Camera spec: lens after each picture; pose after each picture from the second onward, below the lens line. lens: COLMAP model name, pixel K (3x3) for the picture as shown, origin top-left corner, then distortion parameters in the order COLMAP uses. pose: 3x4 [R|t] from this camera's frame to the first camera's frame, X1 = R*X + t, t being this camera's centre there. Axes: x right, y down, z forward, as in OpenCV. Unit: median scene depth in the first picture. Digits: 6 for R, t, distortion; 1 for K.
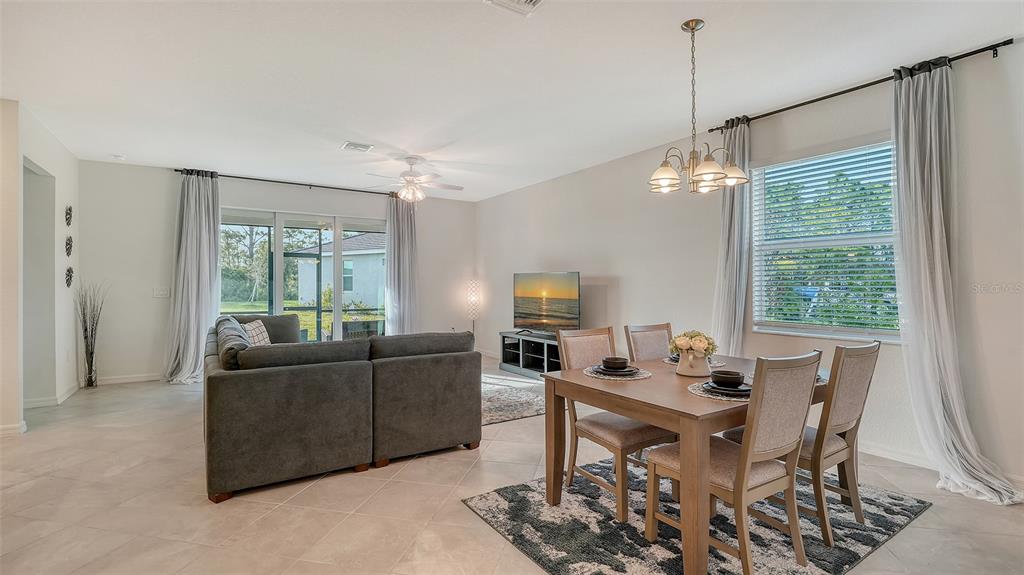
lens RADIAL K [[472.0, 0, 527.0], [0, 472.0, 289.5], [0, 0, 1]] dist [-0.019676, 0.001805]
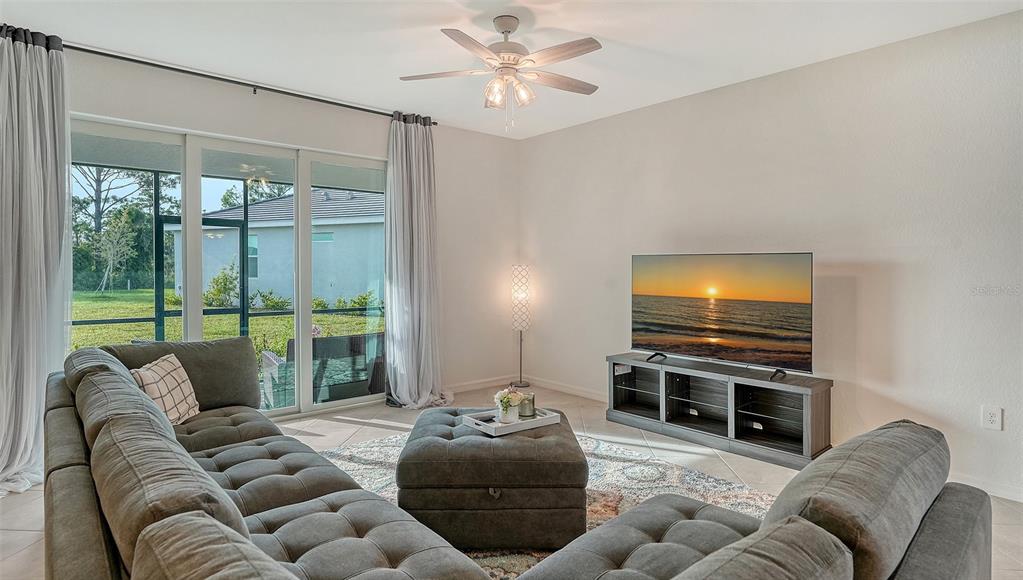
lens RADIAL K [[529.7, 0, 508.8], [0, 529.7, 278.2], [0, 0, 1]] dist [0.000712, -0.001069]
pose [[0.991002, -0.002641, 0.133824, -0.315758], [0.001031, 0.999926, 0.012095, -0.015701], [-0.133846, -0.011848, 0.990931, 0.448513]]
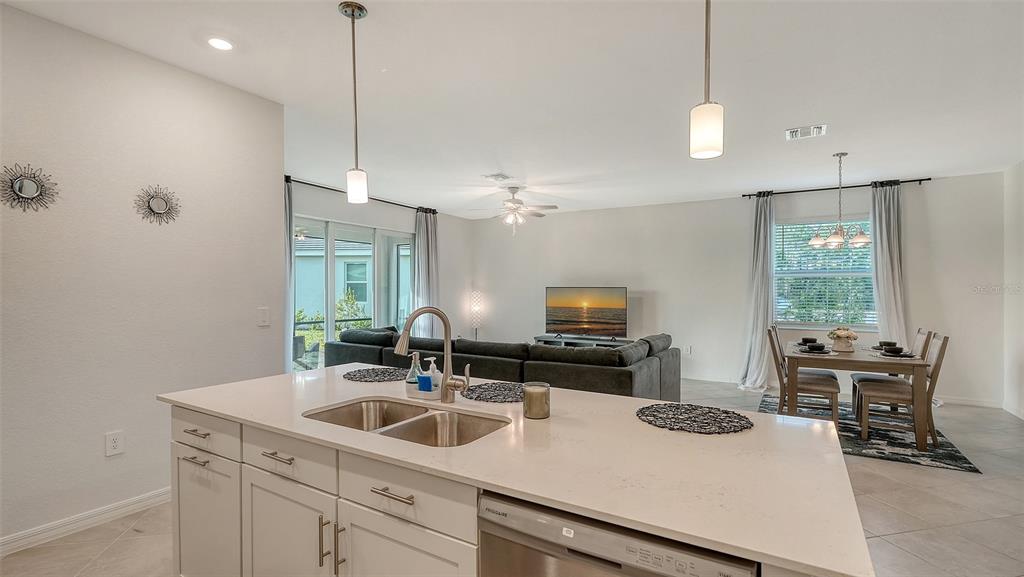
lens RADIAL K [[482.3, 0, 494.5], [0, 482.3, 293.7], [0, 0, 1]] dist [-0.010500, -0.001053]
pose [[0.906337, 0.000042, 0.422556, -0.778773], [0.001359, 0.999995, -0.003013, -0.016367], [-0.422554, 0.003305, 0.906332, -0.044481]]
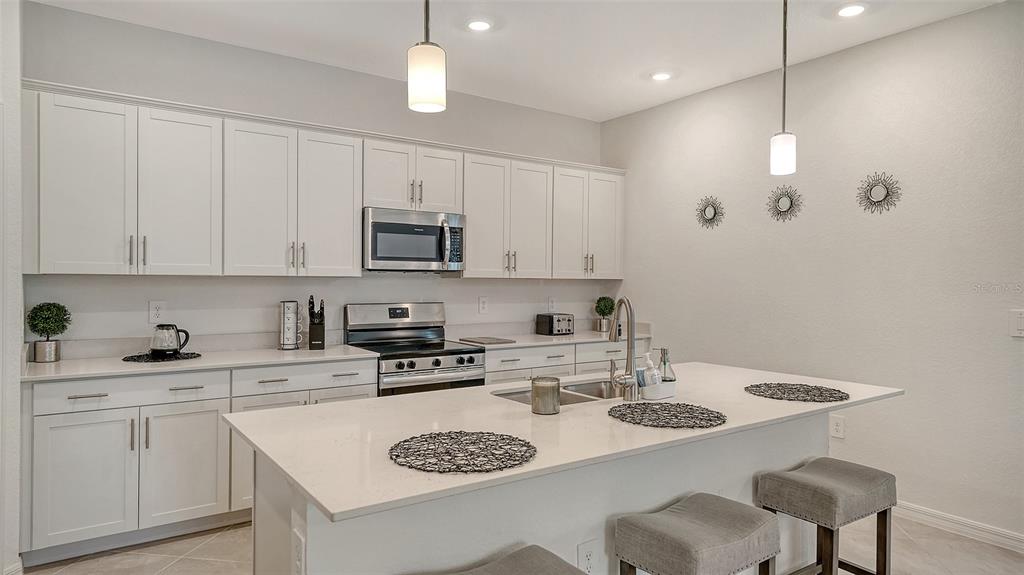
lens RADIAL K [[619.6, 0, 508.1], [0, 619.6, 281.8], [0, 0, 1]] dist [-0.003136, 0.000909]
pose [[0.021047, 0.001383, -0.999778, -0.238249], [-0.016825, 0.999858, 0.001028, -0.018254], [0.999637, 0.016800, 0.021067, 0.203011]]
